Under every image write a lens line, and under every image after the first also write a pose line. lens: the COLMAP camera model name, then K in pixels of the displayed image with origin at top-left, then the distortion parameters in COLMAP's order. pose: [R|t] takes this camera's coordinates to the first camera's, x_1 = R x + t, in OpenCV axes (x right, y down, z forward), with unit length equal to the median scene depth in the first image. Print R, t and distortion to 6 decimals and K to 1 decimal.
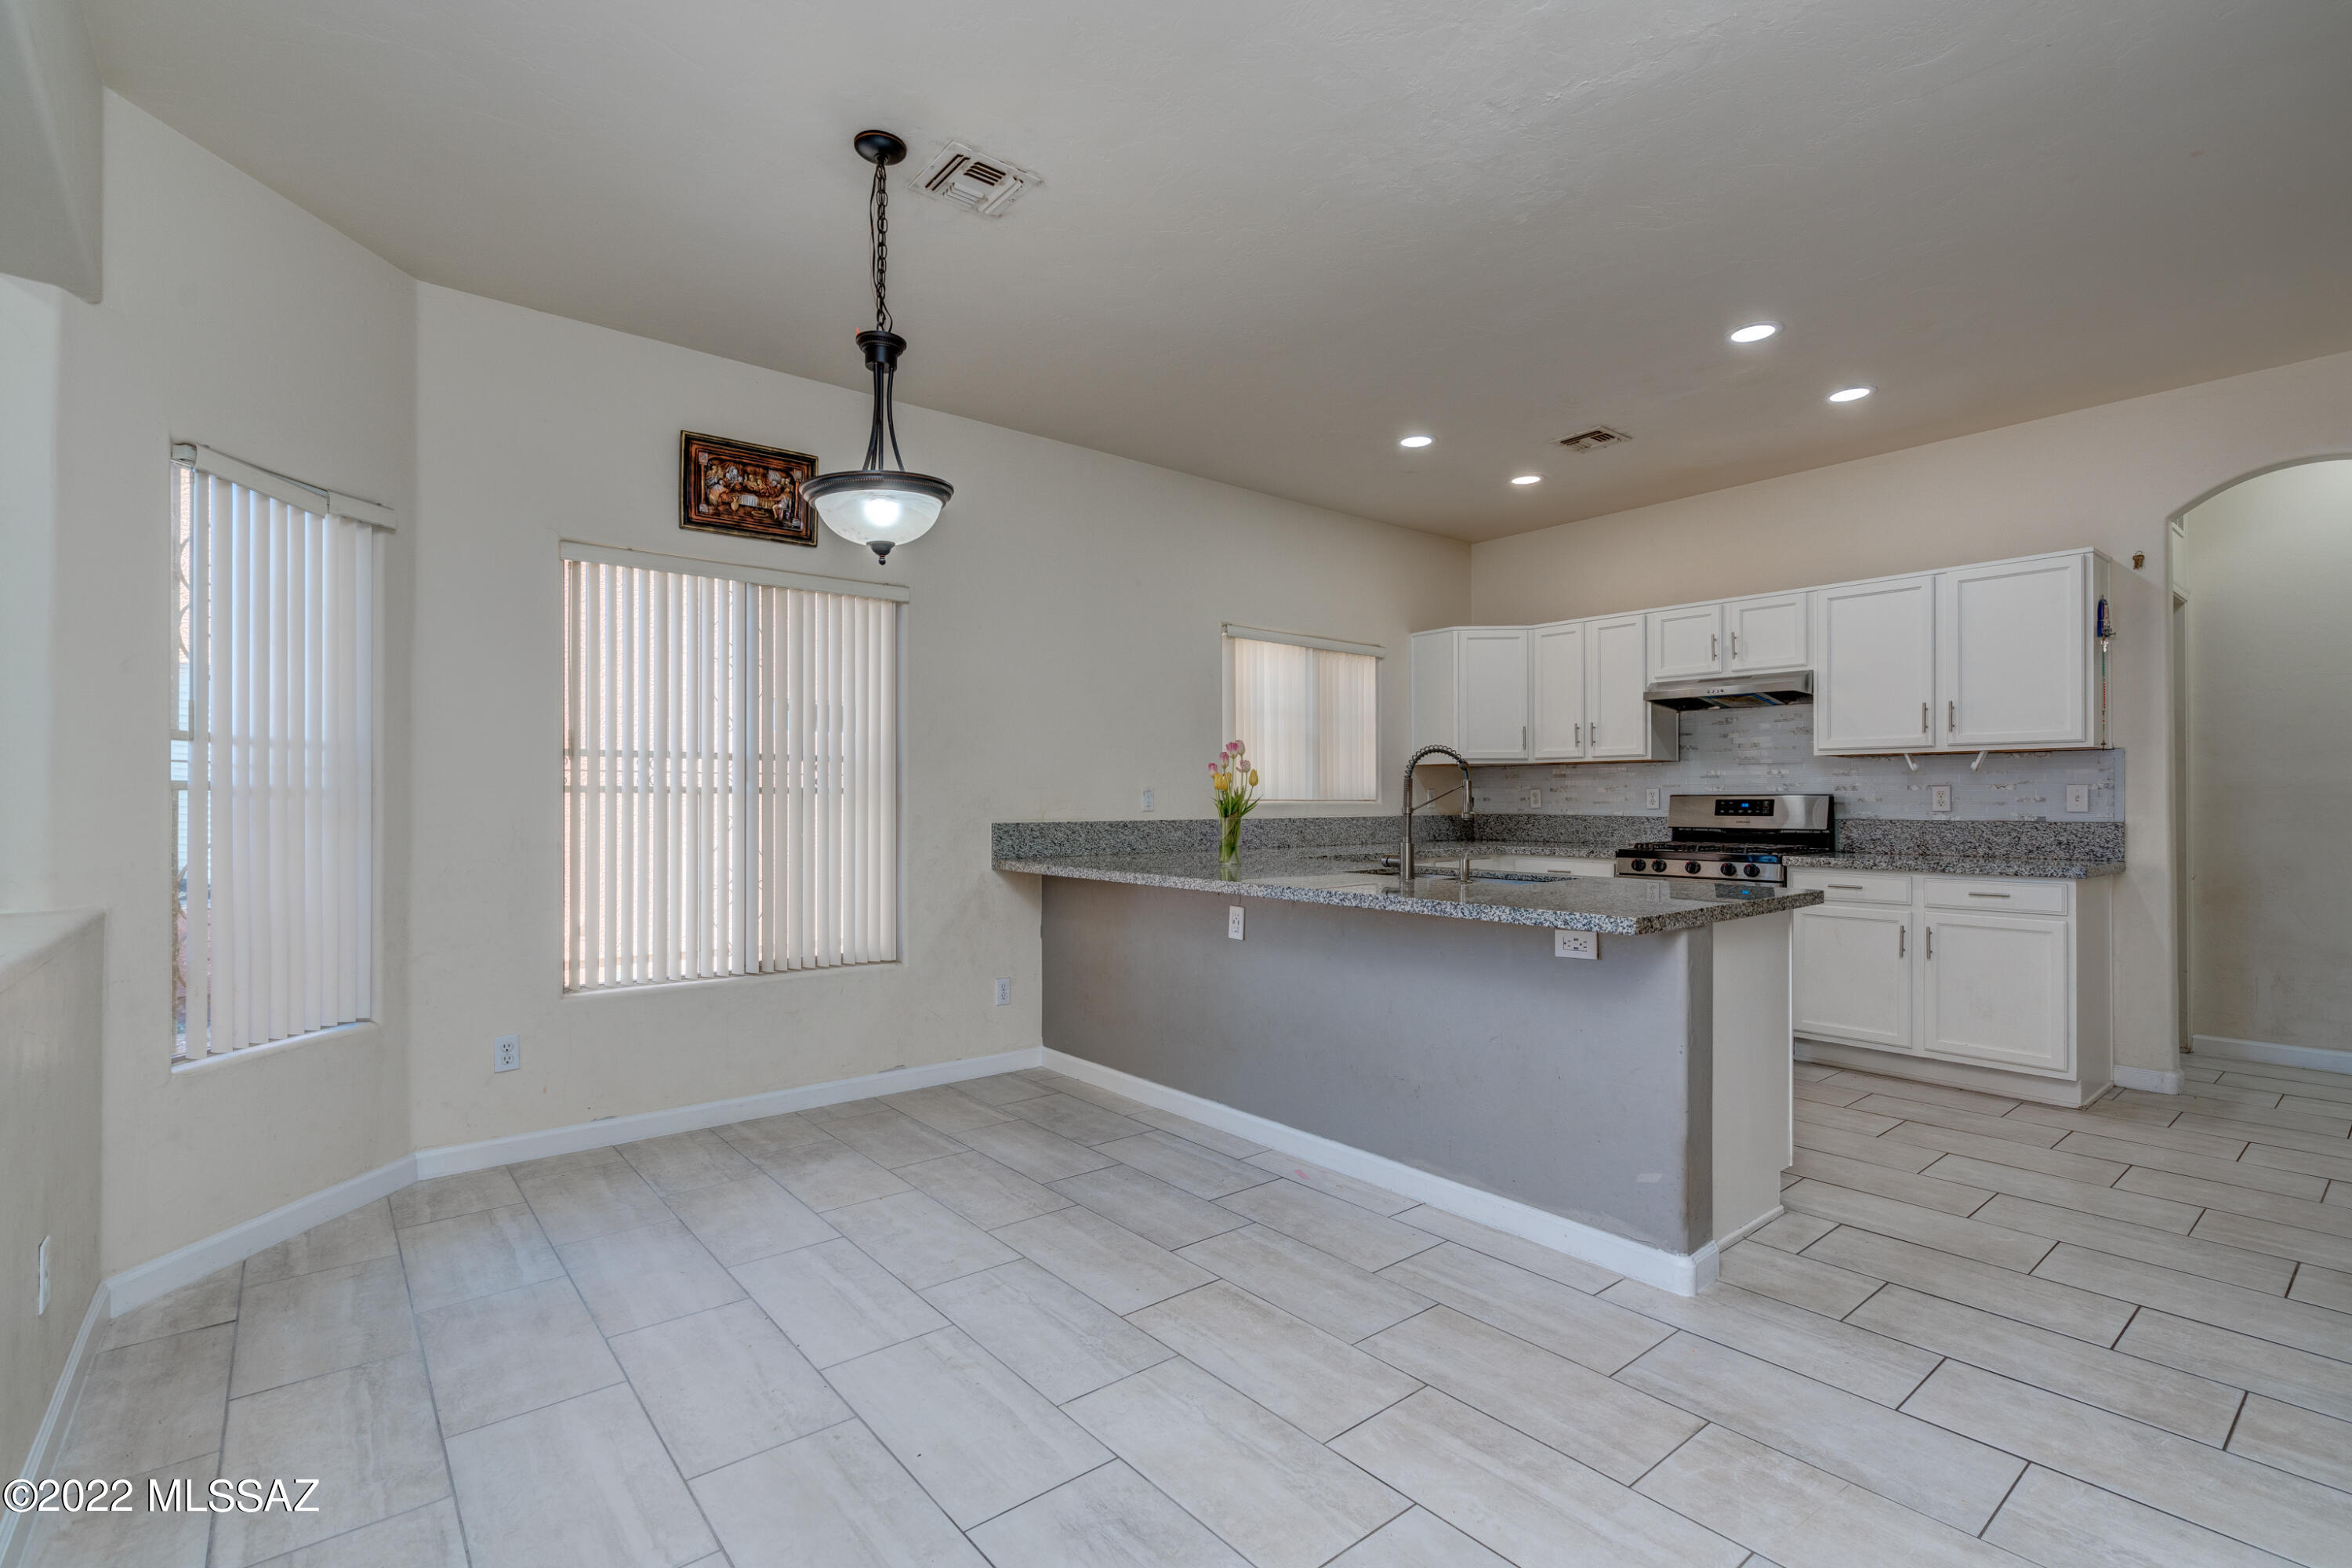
lens RADIAL K [[1055.5, 0, 1149.4], [0, 1055.5, 796.3], [0, 0, 1]] dist [-0.009533, 0.004145]
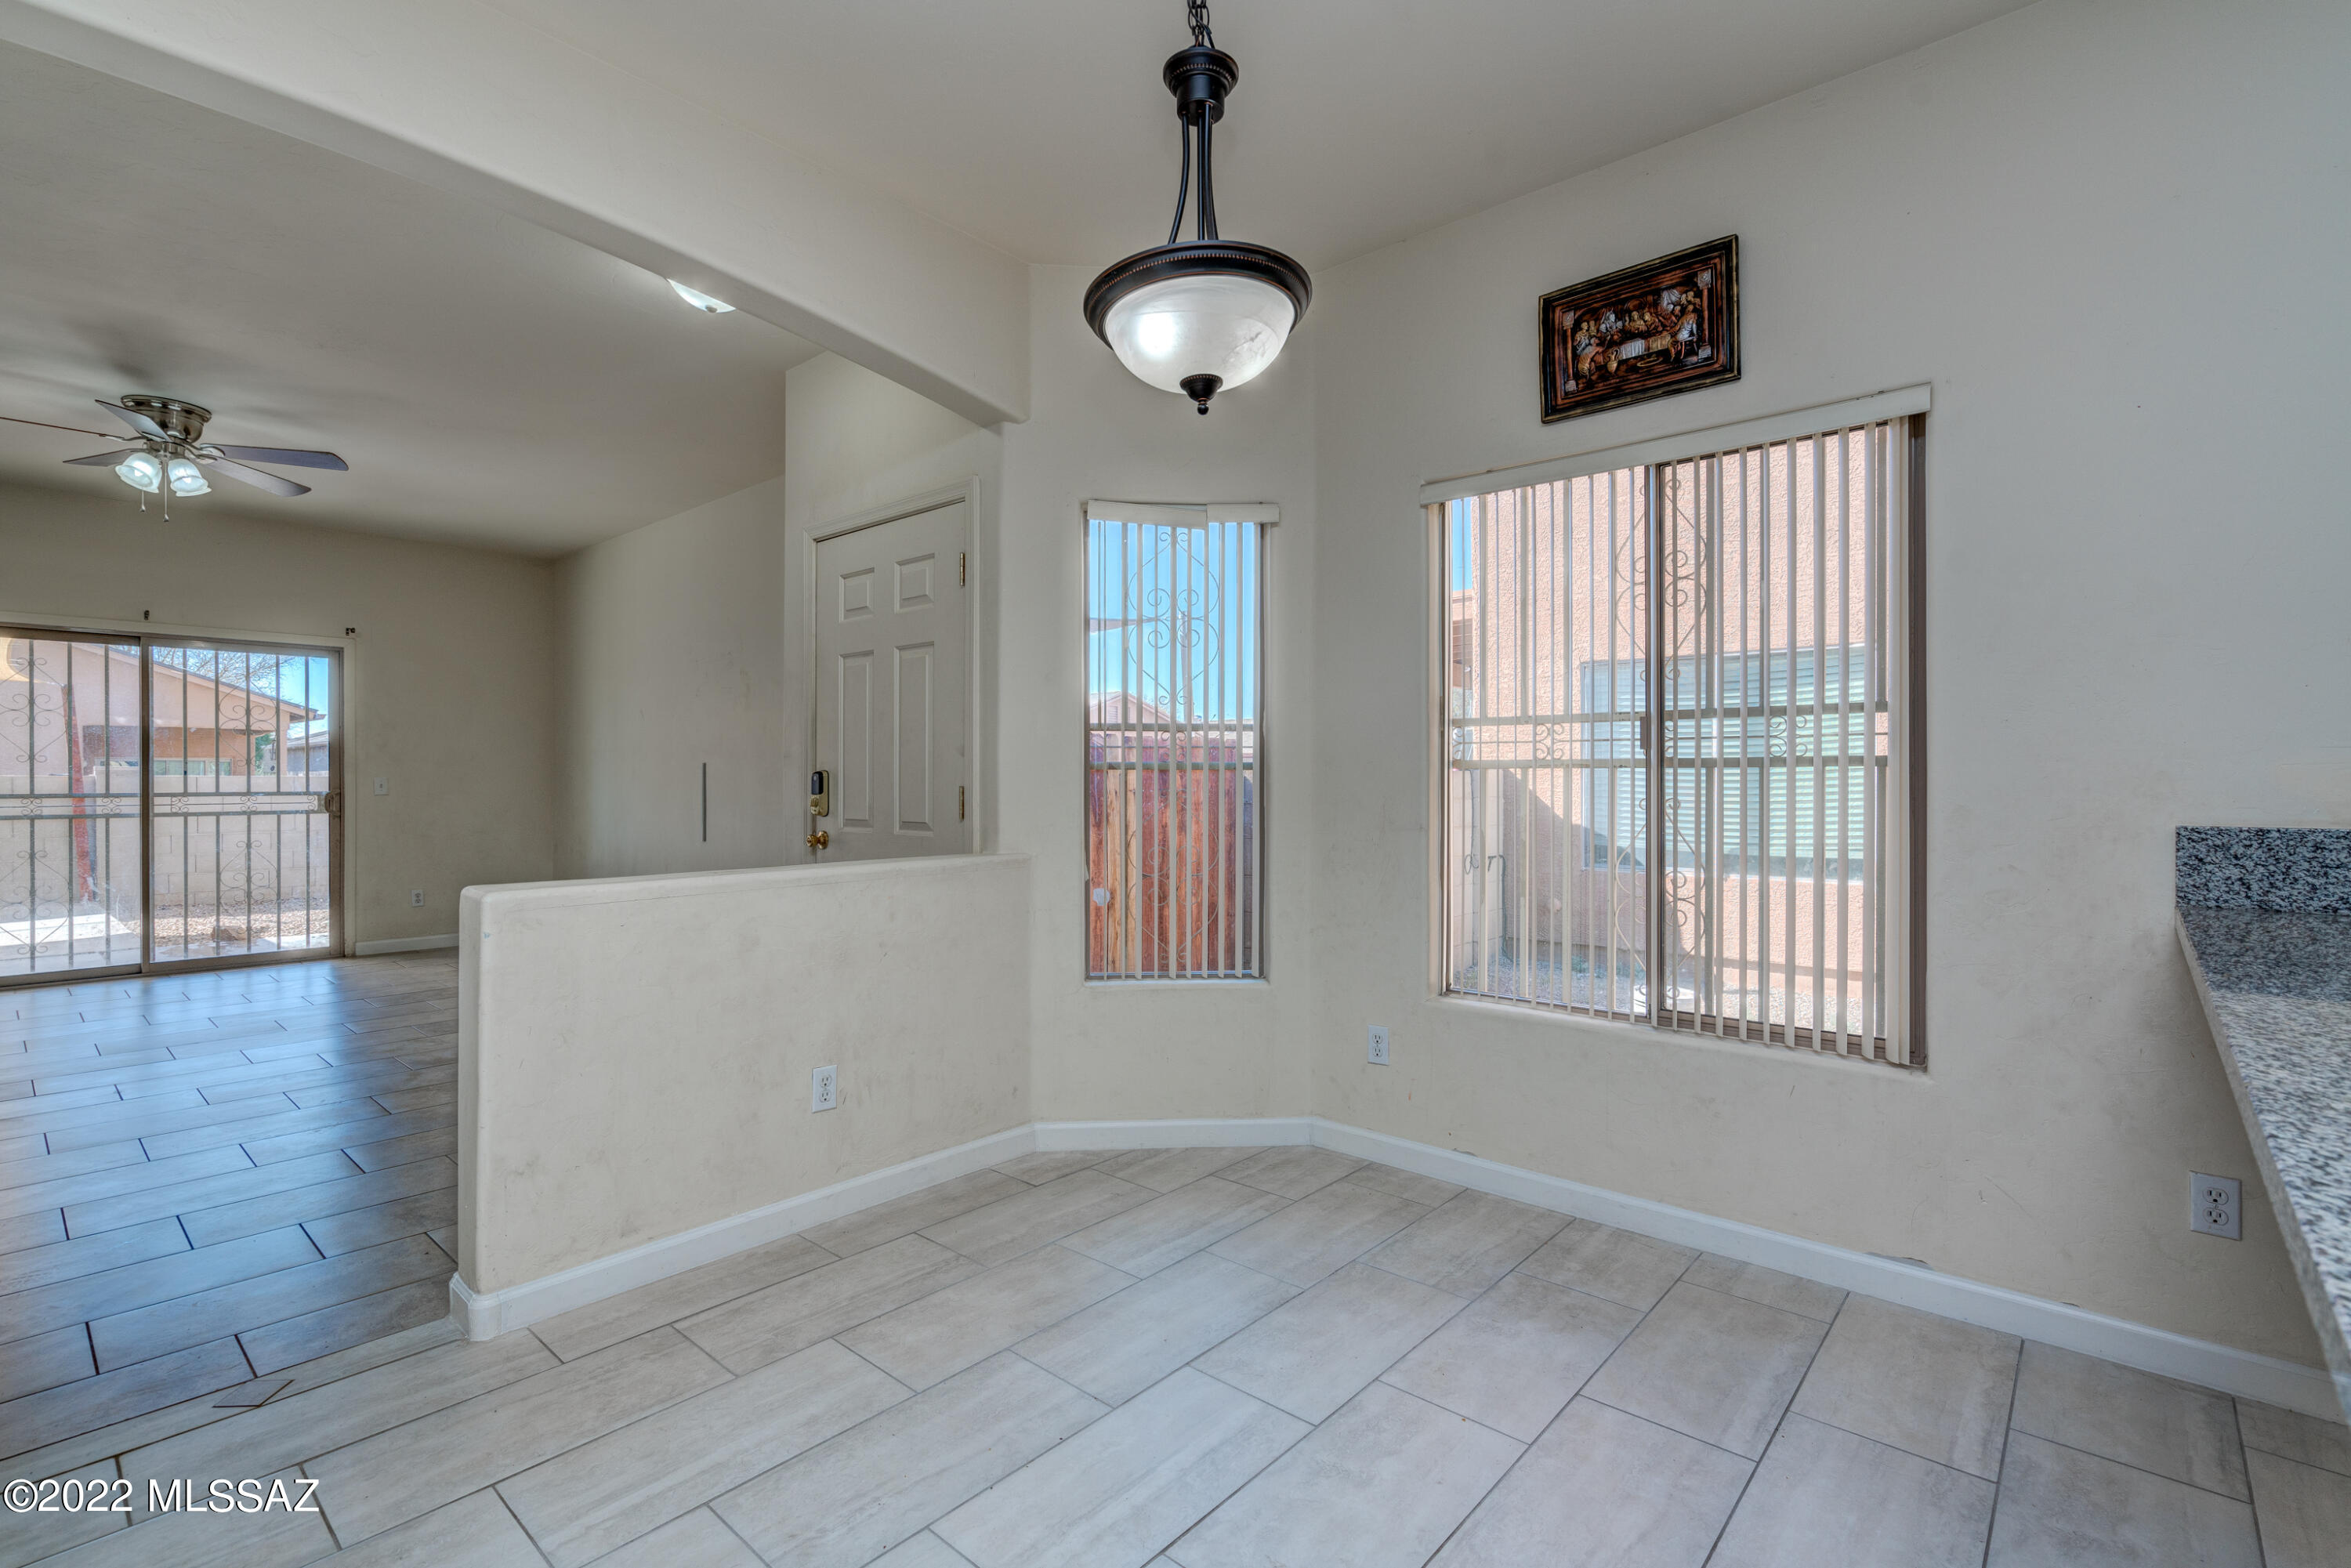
lens RADIAL K [[1055.0, 0, 1198.7], [0, 1055.0, 786.1], [0, 0, 1]] dist [-0.009533, 0.004145]
pose [[0.180572, 0.004133, -0.983553, 0.256282], [0.004267, 0.999978, 0.004985, 0.004825], [0.983553, -0.005097, 0.180550, 0.586563]]
